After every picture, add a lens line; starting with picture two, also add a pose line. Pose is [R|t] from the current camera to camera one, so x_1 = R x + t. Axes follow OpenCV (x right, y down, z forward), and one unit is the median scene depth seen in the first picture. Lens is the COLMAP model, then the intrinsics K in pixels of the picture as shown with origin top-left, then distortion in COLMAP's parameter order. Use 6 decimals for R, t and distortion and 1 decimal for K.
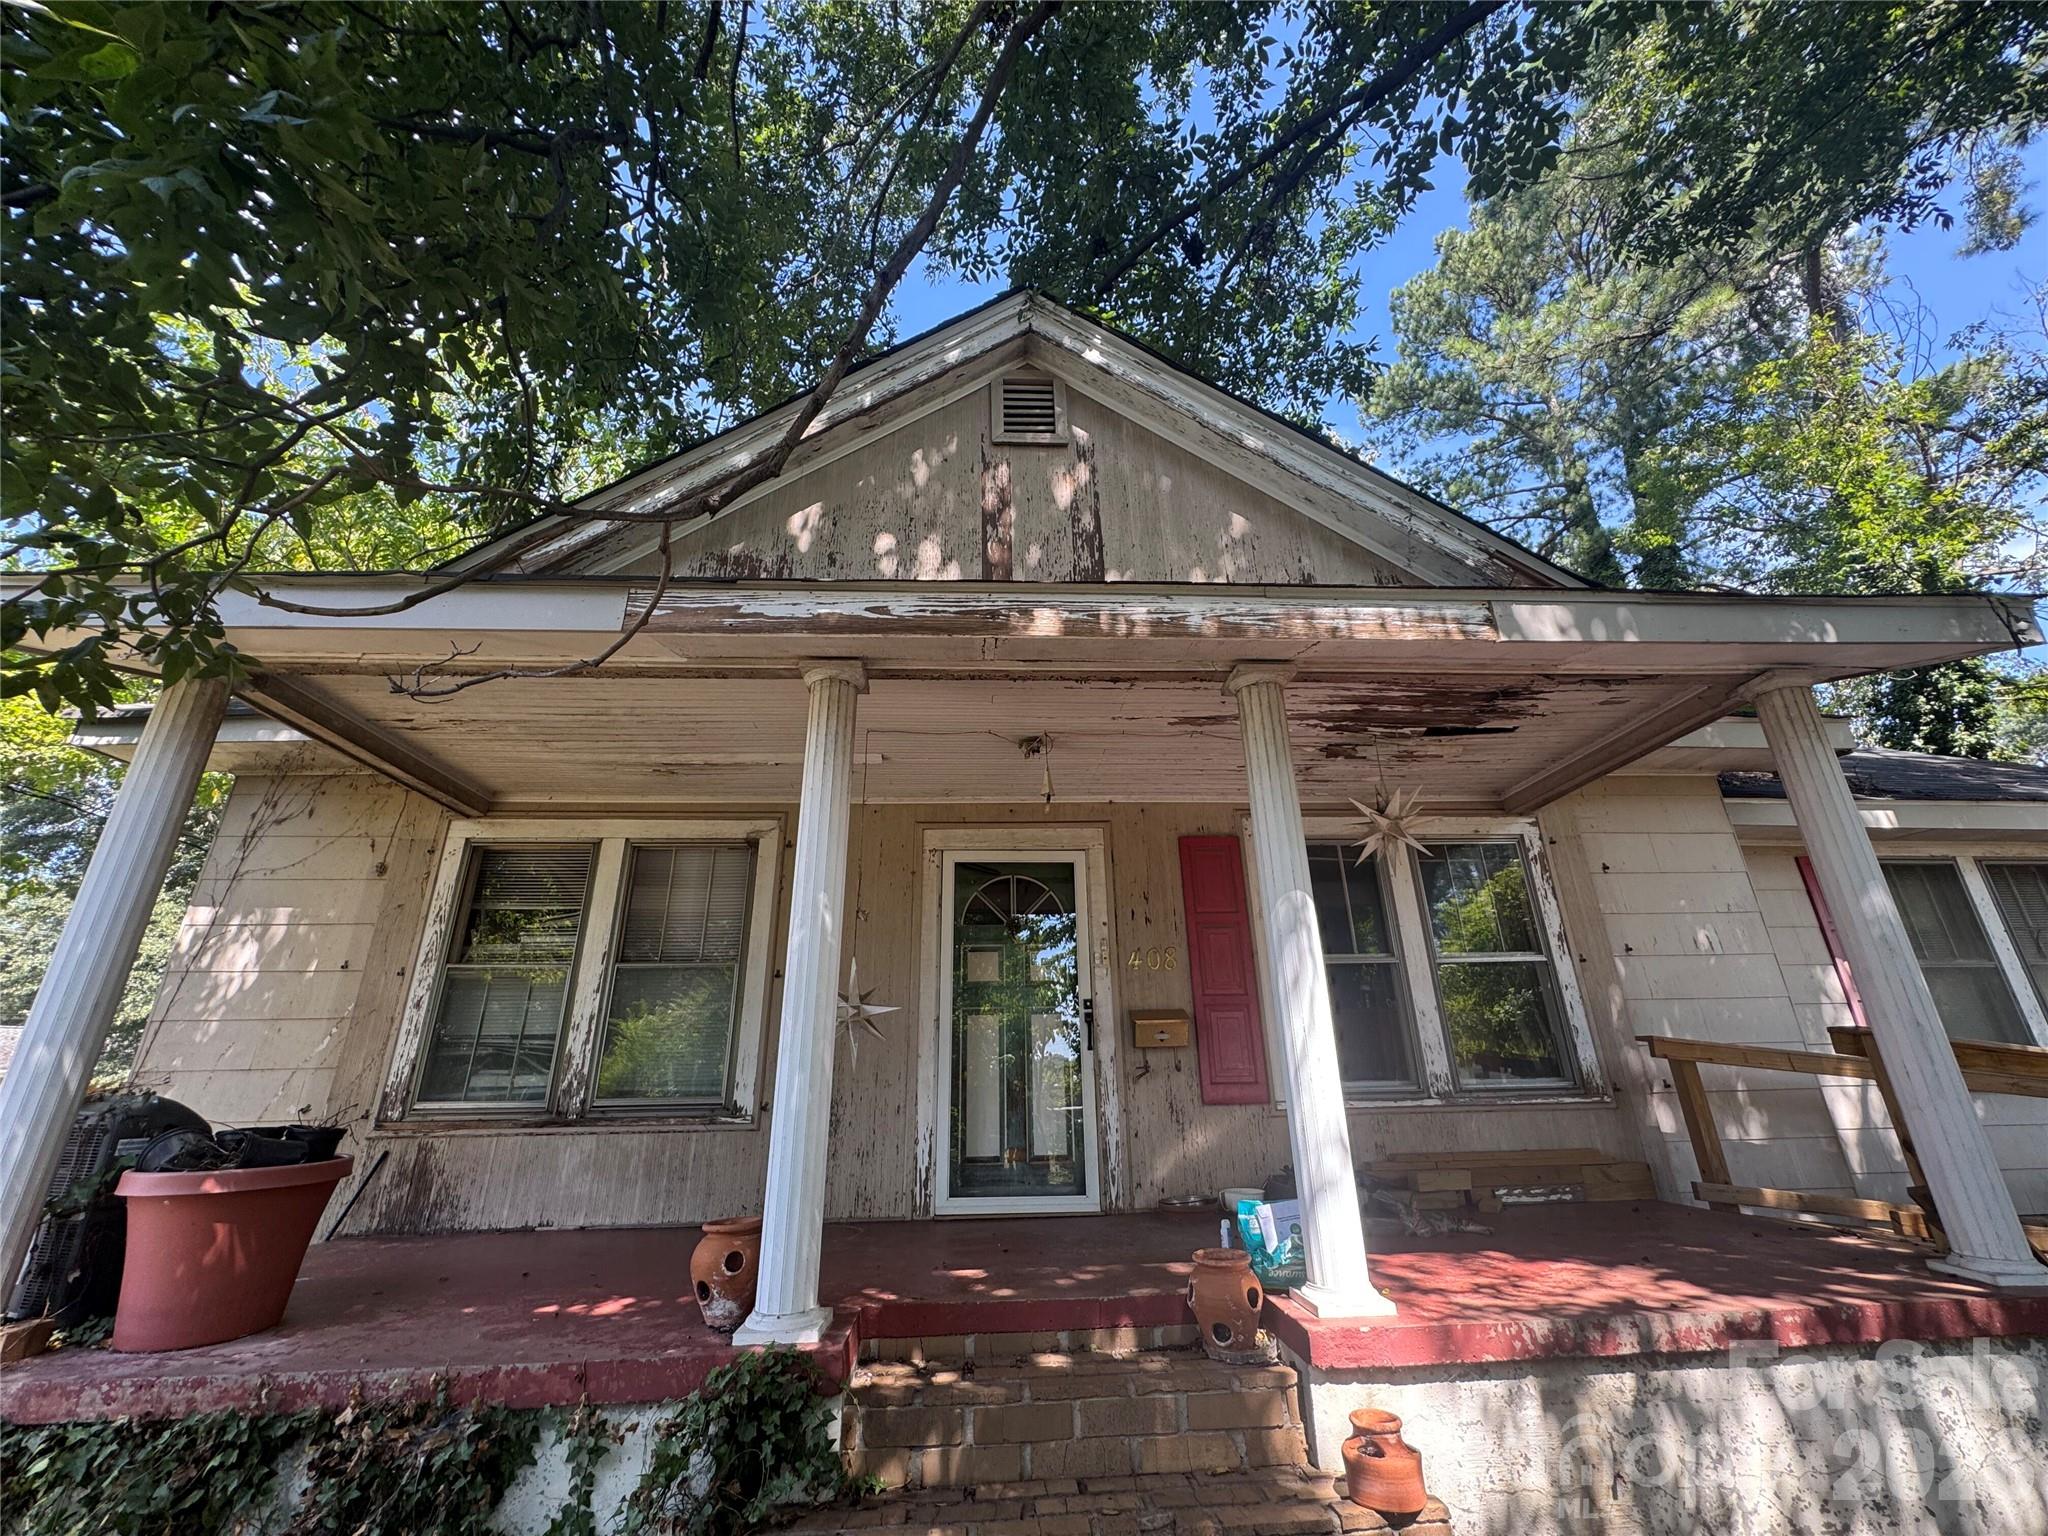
lens RADIAL K [[824.1, 0, 1022.6], [0, 824.1, 767.8], [0, 0, 1]] dist [0.001248, -0.000186]
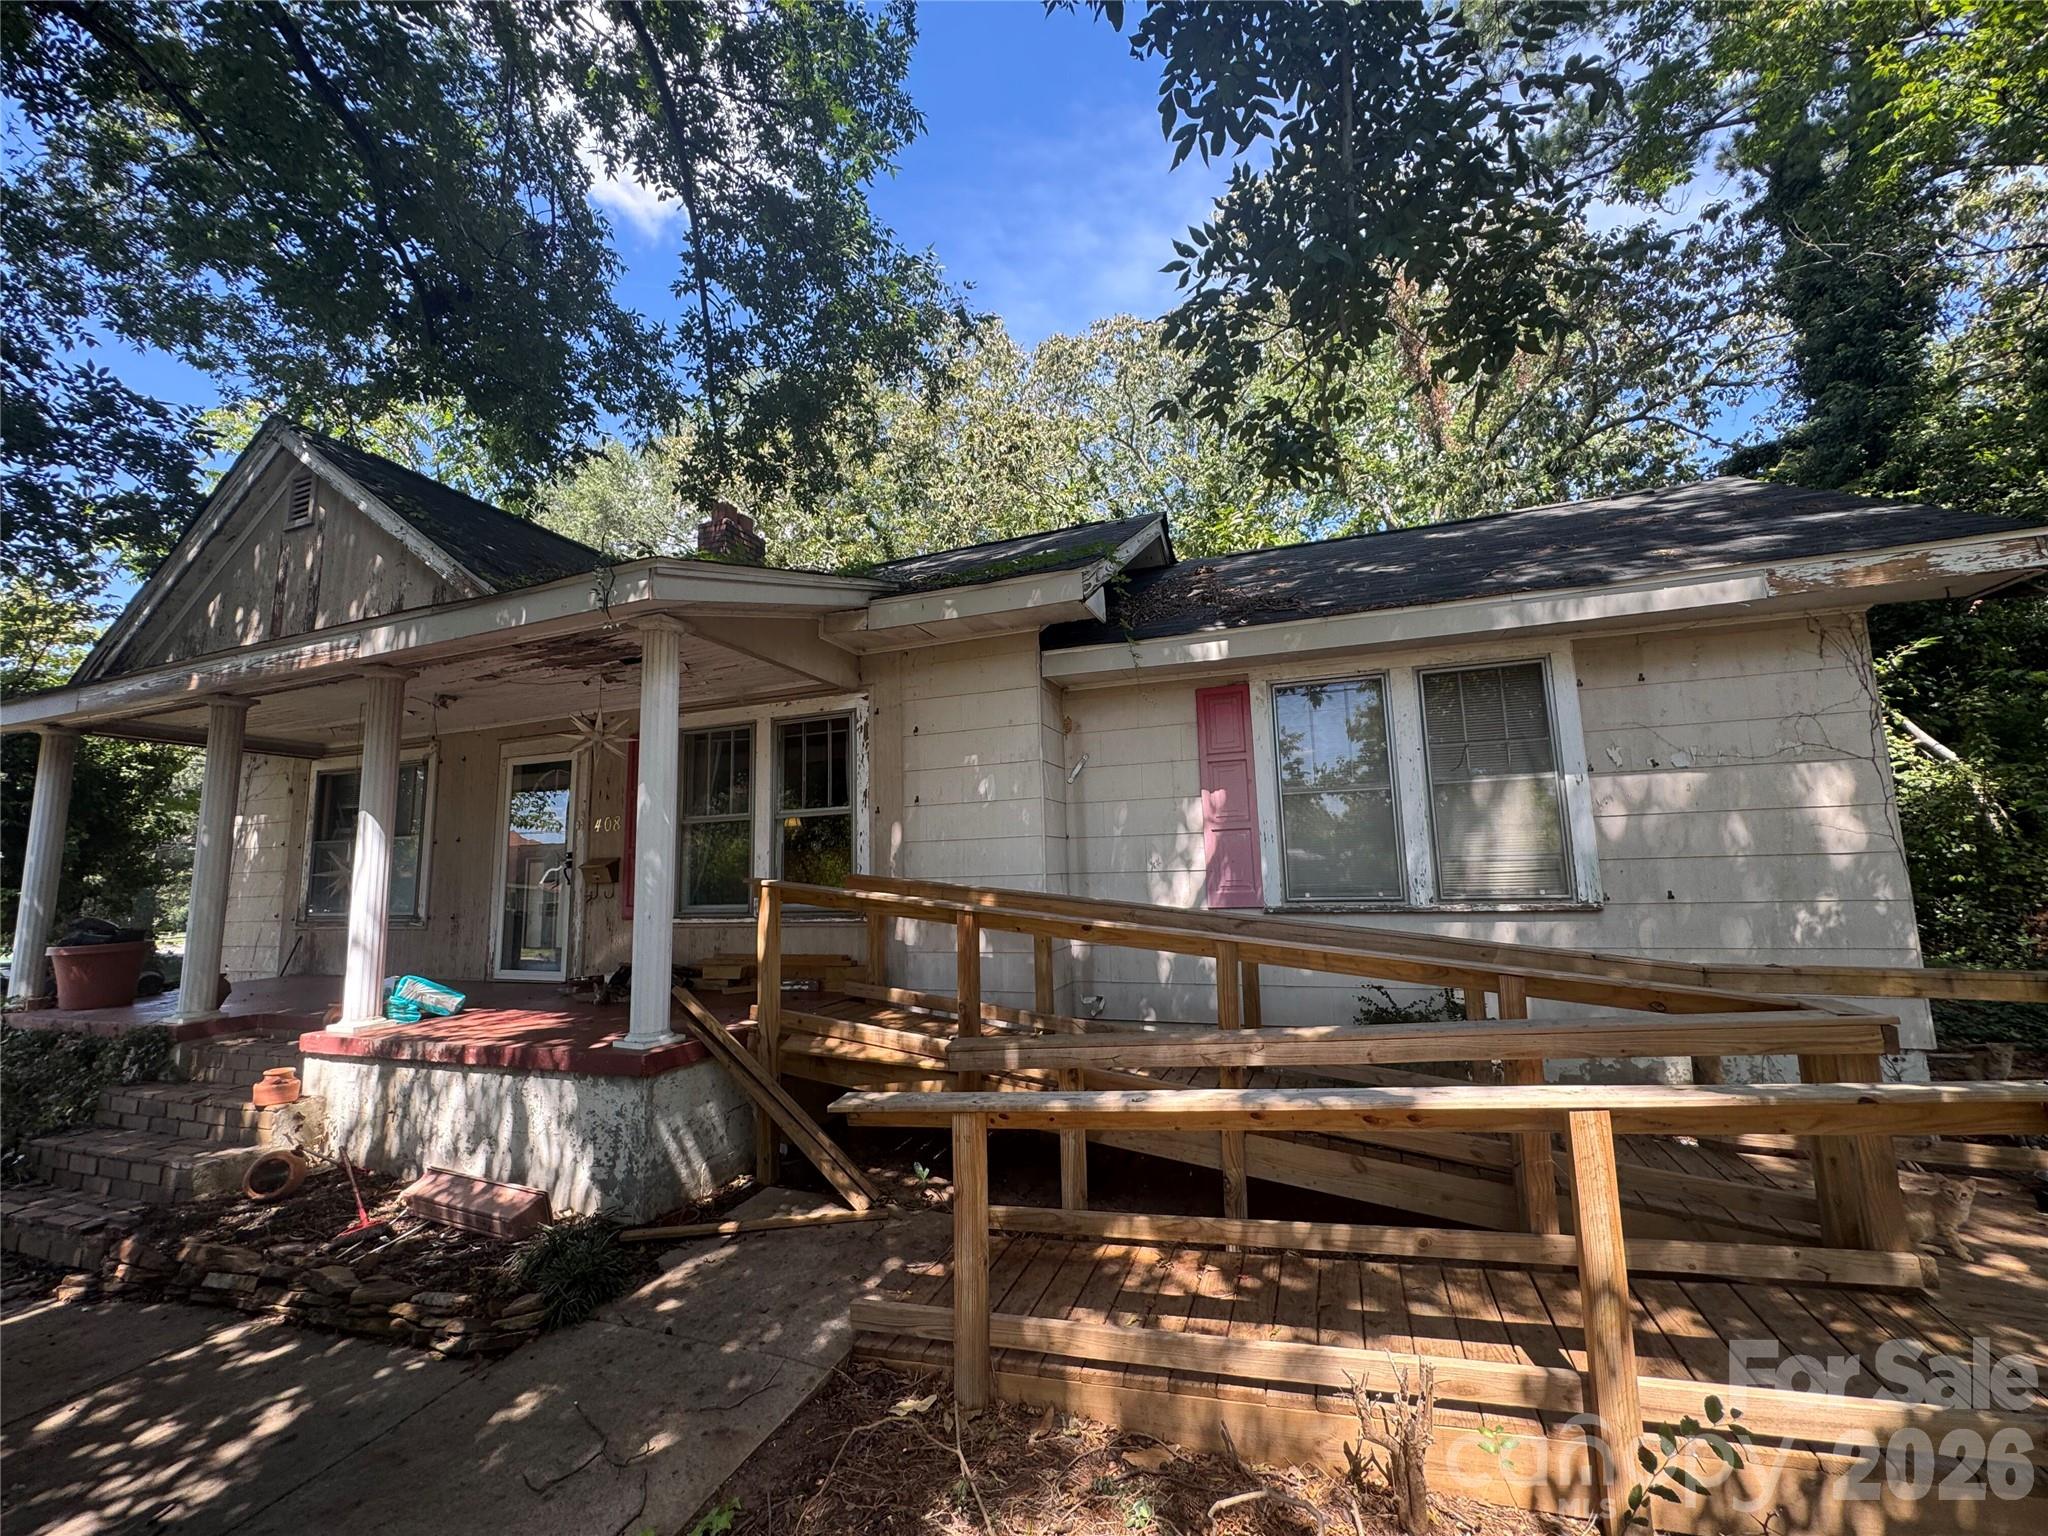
lens RADIAL K [[824.1, 0, 1021.9], [0, 824.1, 770.7], [0, 0, 1]] dist [0.001248, -0.000186]
pose [[0.906963, -0.057947, -0.417204, 1.520676], [0.157863, 0.965060, 0.209138, -0.048598], [0.390508, -0.255541, 0.884422, 0.032570]]
